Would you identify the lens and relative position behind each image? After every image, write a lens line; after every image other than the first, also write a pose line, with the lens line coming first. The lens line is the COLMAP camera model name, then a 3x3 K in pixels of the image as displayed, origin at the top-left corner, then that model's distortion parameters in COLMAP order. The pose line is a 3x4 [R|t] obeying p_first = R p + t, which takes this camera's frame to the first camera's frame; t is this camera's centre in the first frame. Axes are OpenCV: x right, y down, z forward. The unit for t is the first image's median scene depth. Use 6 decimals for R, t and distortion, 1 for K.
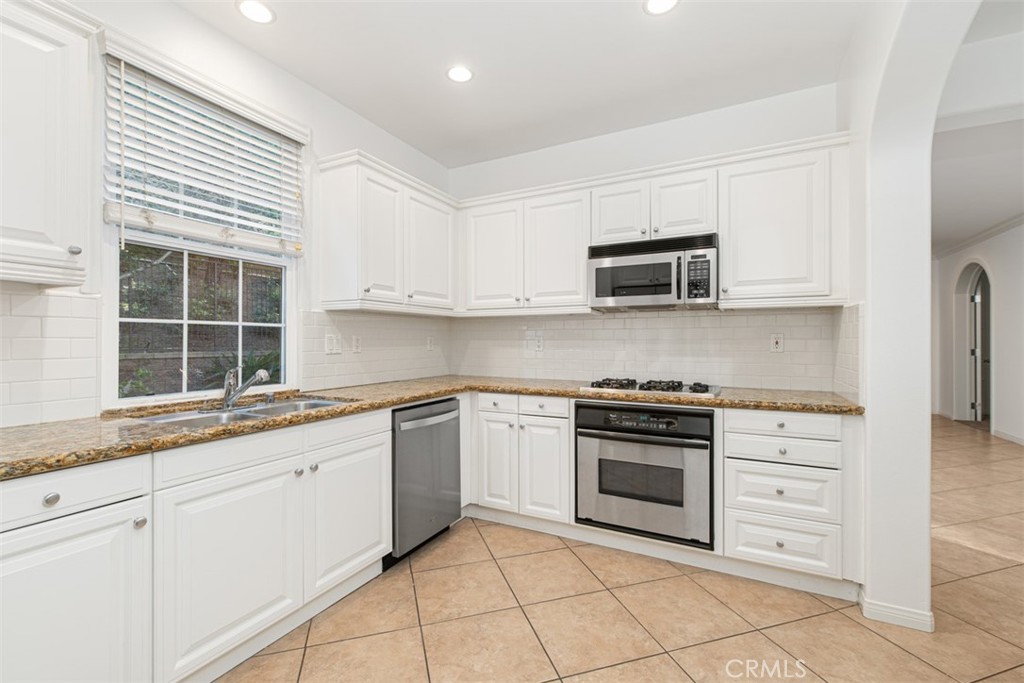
lens RADIAL K [[443.6, 0, 503.9], [0, 443.6, 336.4], [0, 0, 1]] dist [-0.000284, 0.000000]
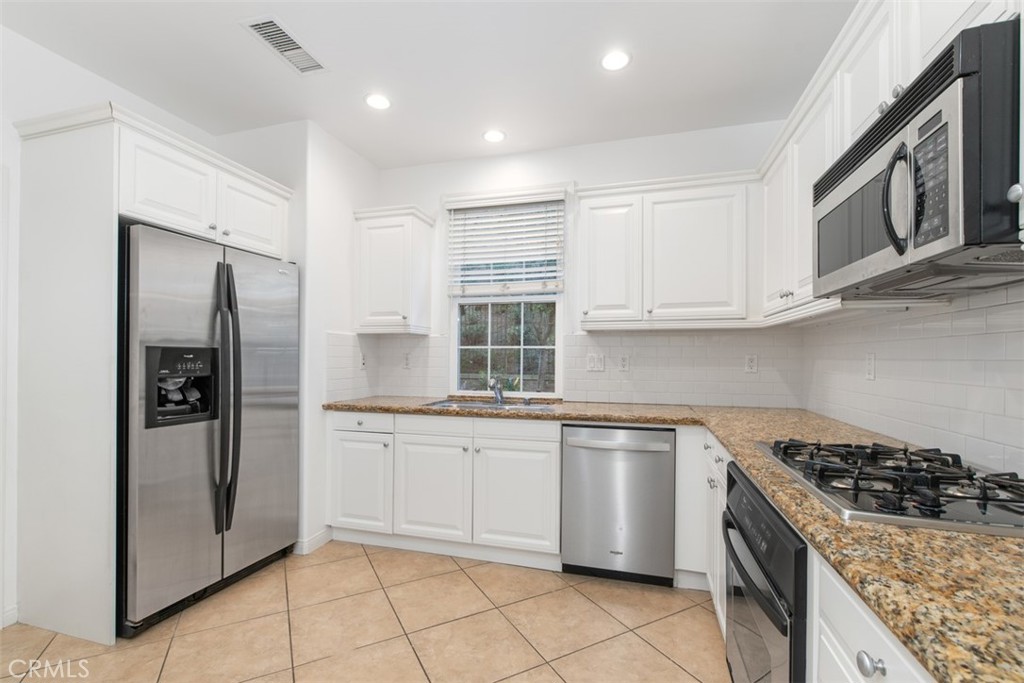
lens RADIAL K [[440.1, 0, 502.8], [0, 440.1, 352.3], [0, 0, 1]] dist [0.002793, 0.000290]
pose [[0.197825, -0.011584, -0.980169, 0.721303], [0.005550, 0.999927, -0.010697, 0.002619], [0.980222, -0.003324, 0.197875, 0.607318]]
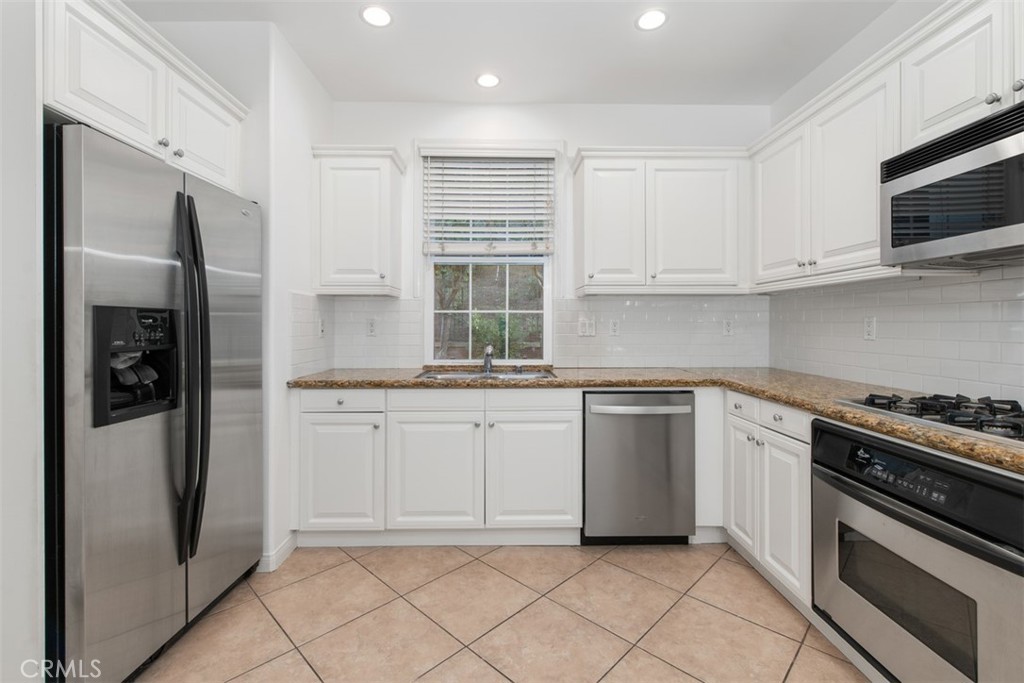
lens RADIAL K [[447.1, 0, 502.4], [0, 447.1, 321.7], [0, 0, 1]] dist [0.006259, -0.000327]
pose [[0.475188, -0.006470, -0.879860, 0.539791], [0.009295, 0.999954, -0.002334, 0.004667], [0.879835, -0.007069, 0.475227, 0.318922]]
